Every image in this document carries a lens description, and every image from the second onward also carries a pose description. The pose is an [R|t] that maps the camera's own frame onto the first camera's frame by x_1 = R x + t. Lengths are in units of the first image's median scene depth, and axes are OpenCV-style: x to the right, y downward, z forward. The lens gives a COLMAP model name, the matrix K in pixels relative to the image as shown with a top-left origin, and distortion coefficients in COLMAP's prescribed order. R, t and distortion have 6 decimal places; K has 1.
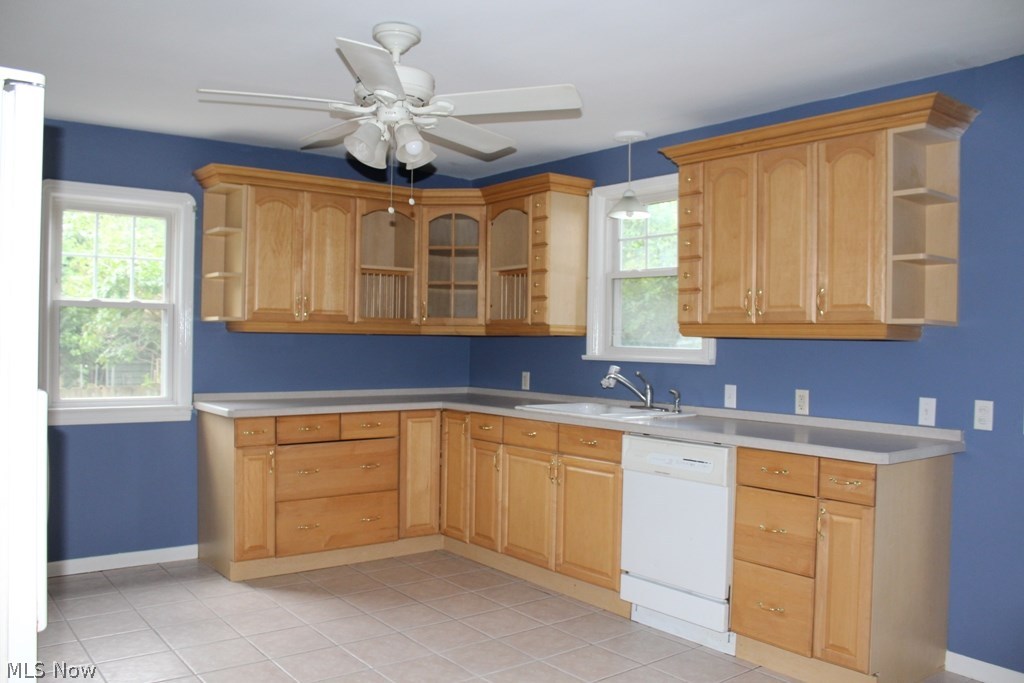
lens RADIAL K [[863.0, 0, 513.4], [0, 863.0, 341.6], [0, 0, 1]] dist [-0.106406, 0.035786]
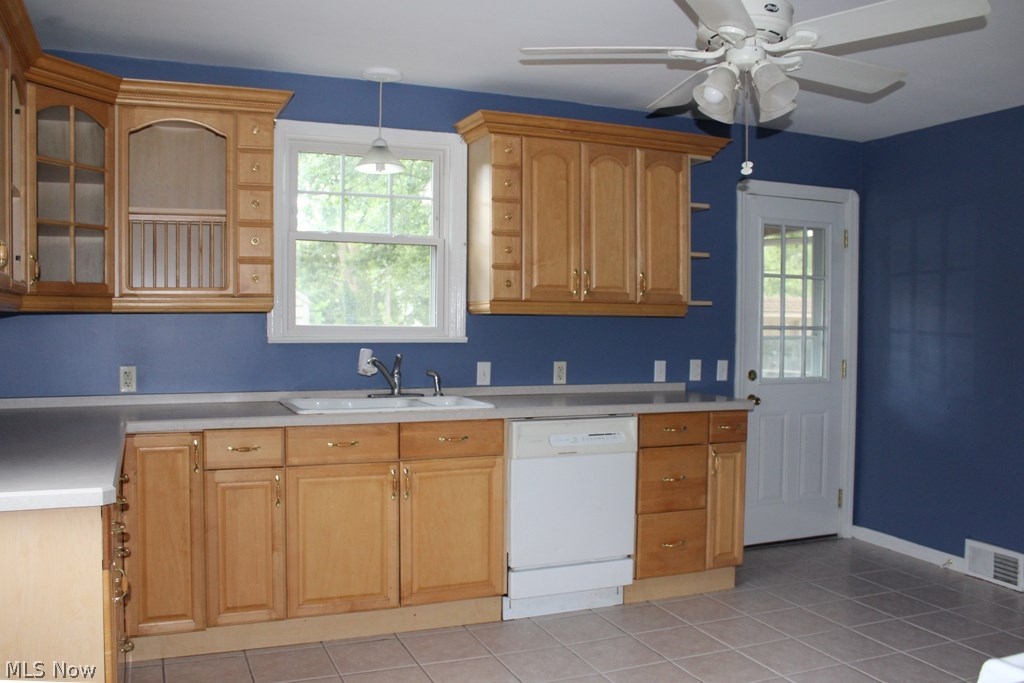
lens RADIAL K [[921.0, 0, 514.1], [0, 921.0, 344.1], [0, 0, 1]] dist [-0.111991, -0.007768]
pose [[0.246528, -0.044594, 0.968109, -0.820415], [-0.004892, 0.998871, 0.047257, -0.021588], [-0.969123, -0.016386, 0.246031, 0.762298]]
